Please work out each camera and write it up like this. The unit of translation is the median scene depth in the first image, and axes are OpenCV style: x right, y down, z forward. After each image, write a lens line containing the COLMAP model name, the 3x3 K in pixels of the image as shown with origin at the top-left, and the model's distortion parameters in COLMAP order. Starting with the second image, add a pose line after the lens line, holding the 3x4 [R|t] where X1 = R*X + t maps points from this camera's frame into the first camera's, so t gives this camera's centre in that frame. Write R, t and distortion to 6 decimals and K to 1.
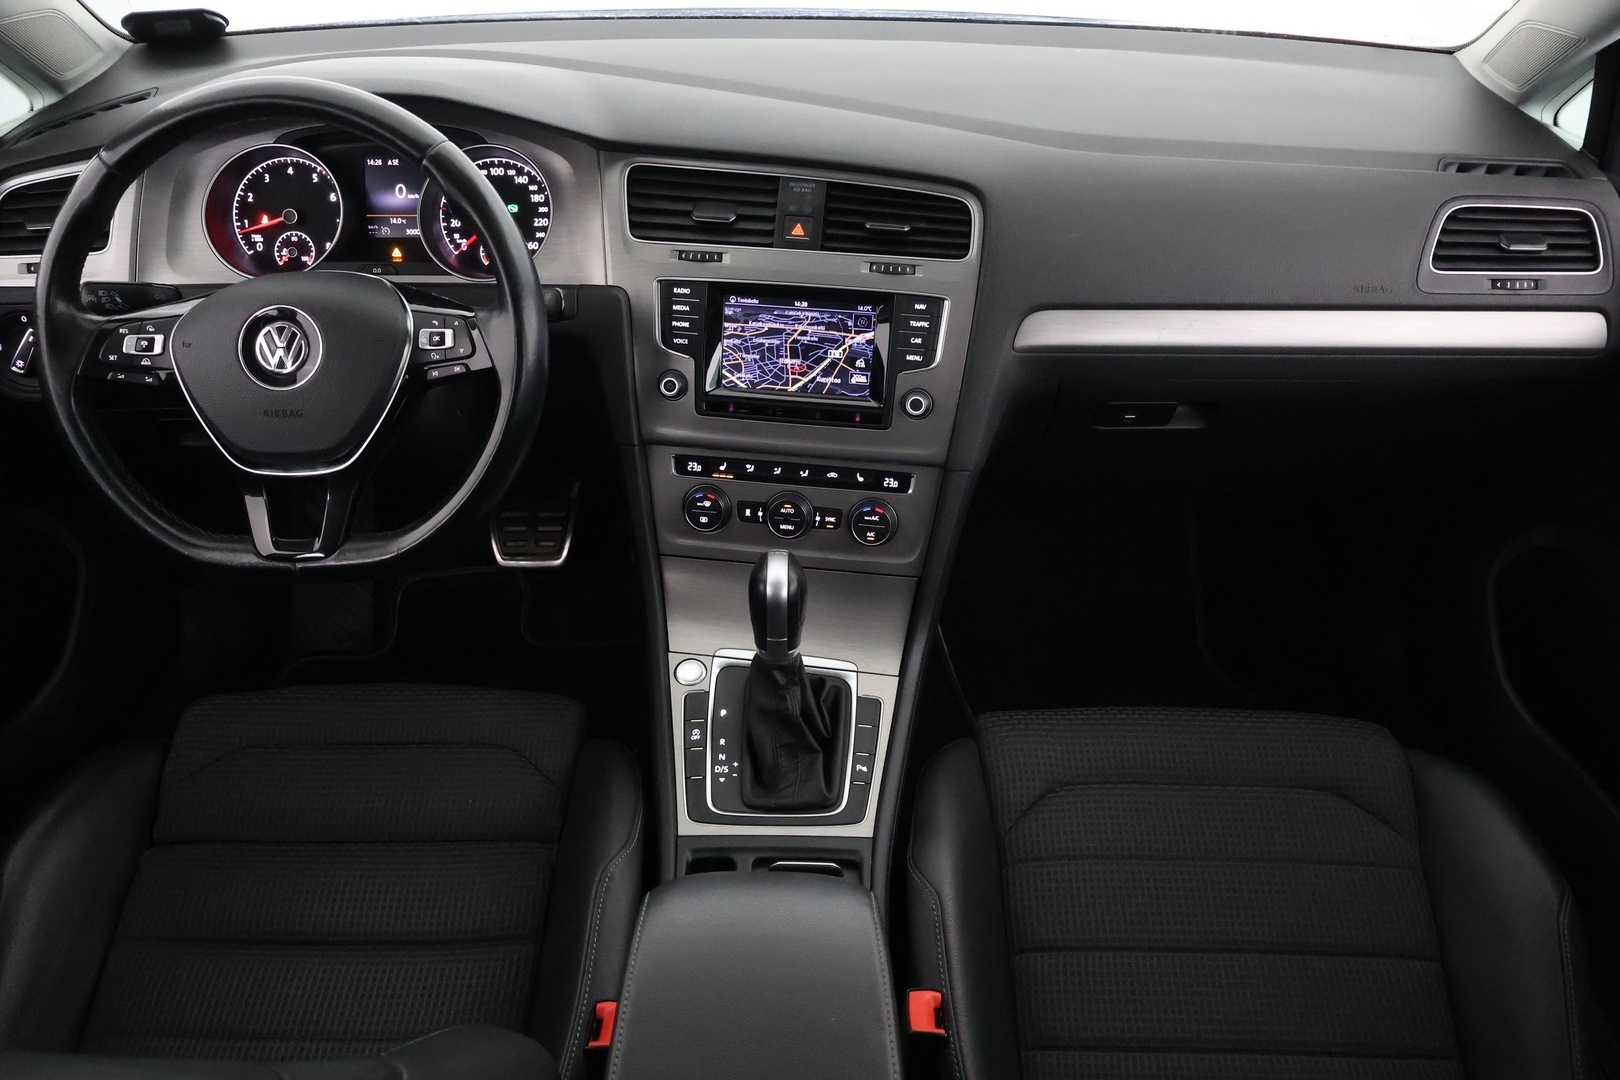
lens RADIAL K [[1419.2, 0, 810.0], [0, 1419.2, 540.0], [0, 0, 1]] dist [-0.002297, 0.004389]
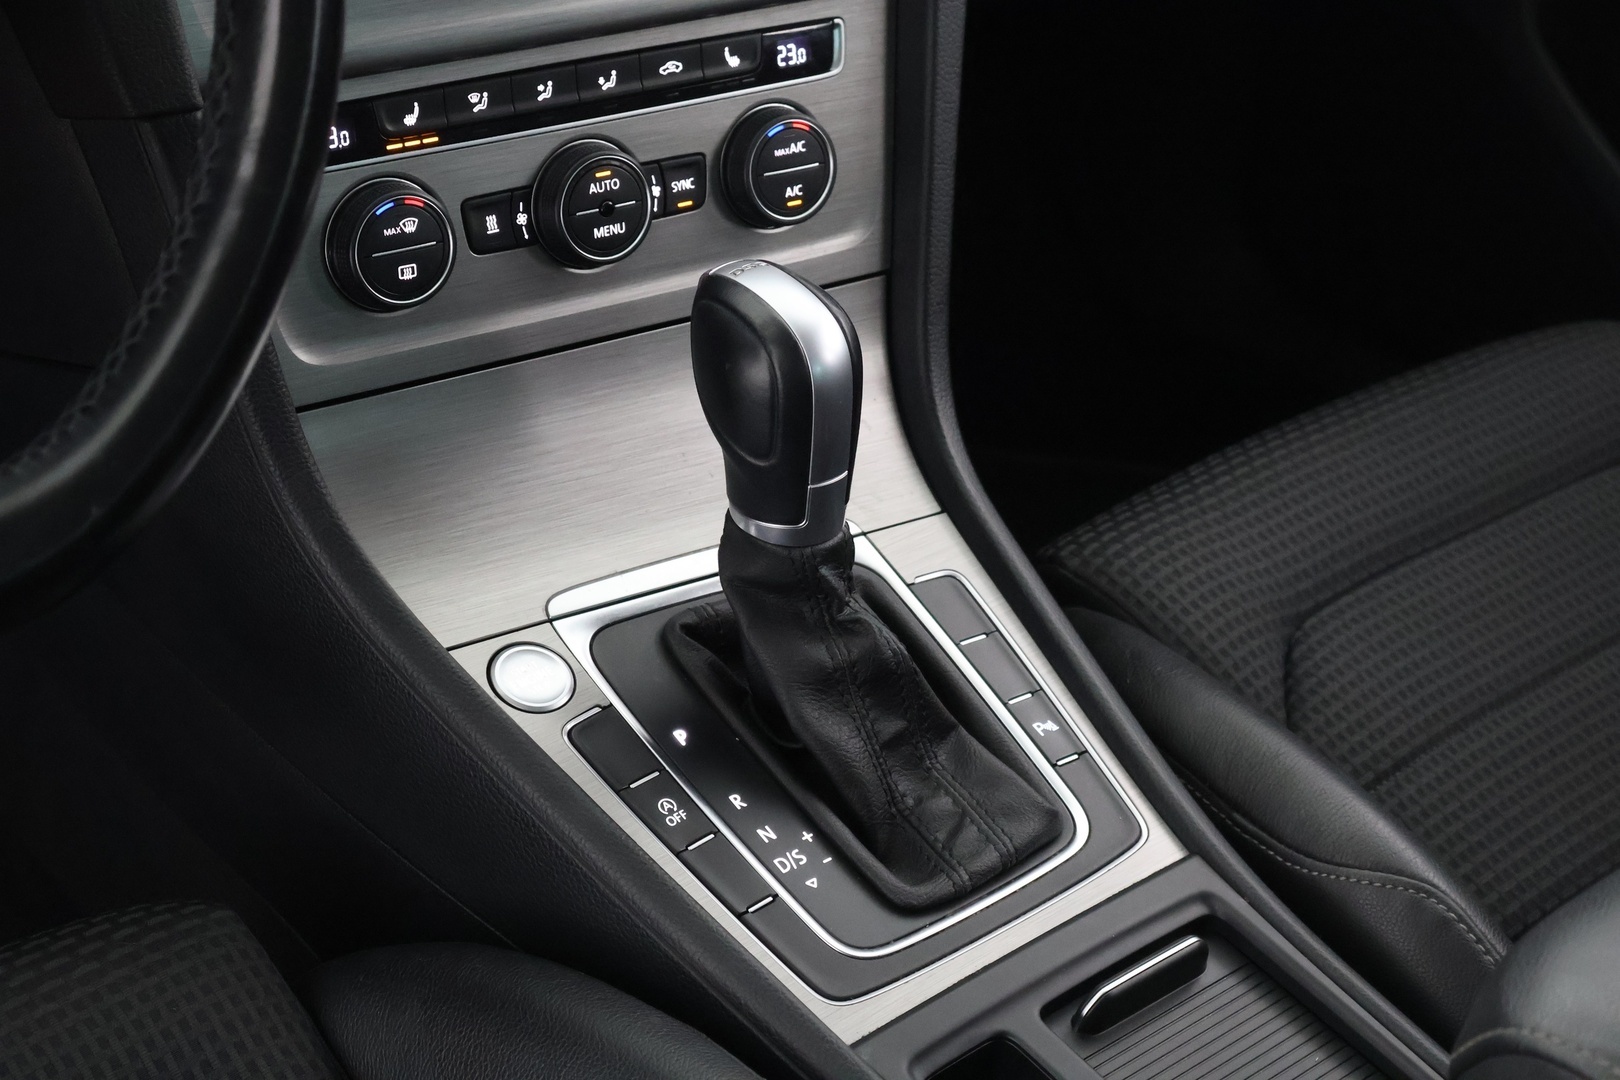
lens RADIAL K [[2952.4, 0, 810.0], [0, 2952.4, 540.0], [0, 0, 1]] dist [0.036575, 0.212817]
pose [[0.730763, -0.311322, 0.607506, -0.486867], [0.287477, 0.947534, 0.139769, -0.025912], [-0.619146, 0.072506, 0.781921, 0.363645]]
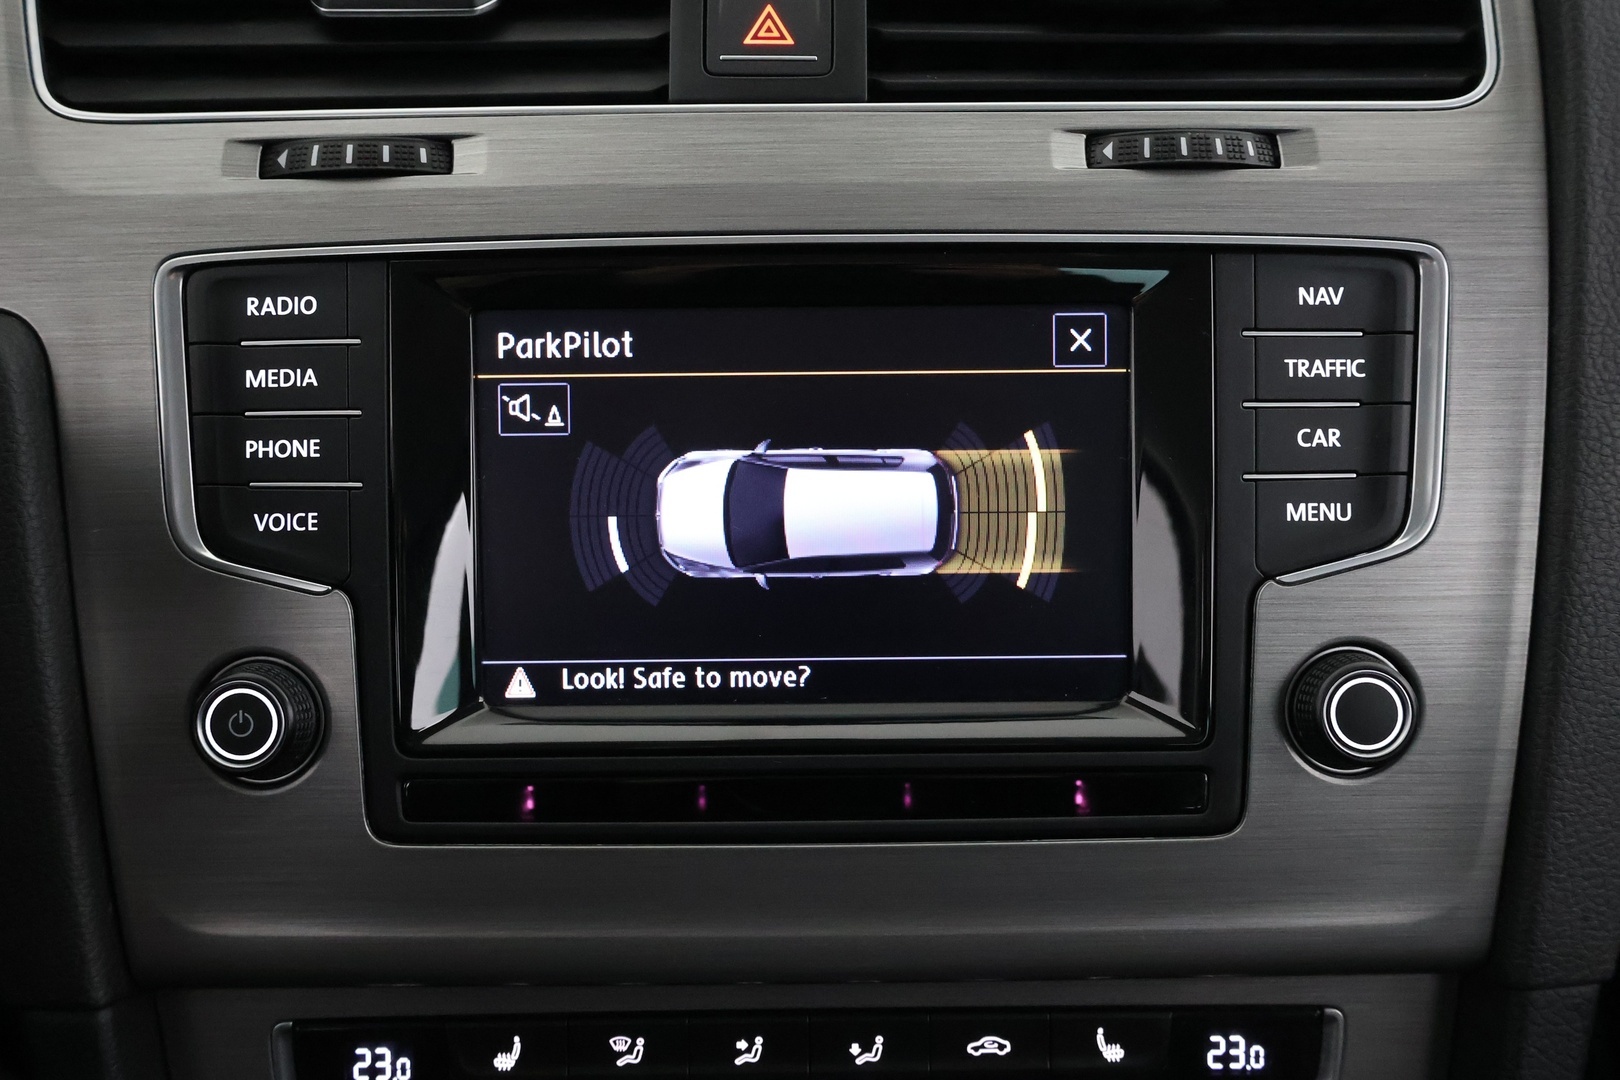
lens RADIAL K [[1588.4, 0, 810.0], [0, 1588.4, 540.0], [0, 0, 1]] dist [0.007678, -0.013540]
pose [[0.986306, -0.070006, 0.149331, -0.046585], [0.098687, 0.975970, -0.194275, -0.079649], [-0.132142, 0.206351, 0.969514, 0.741630]]
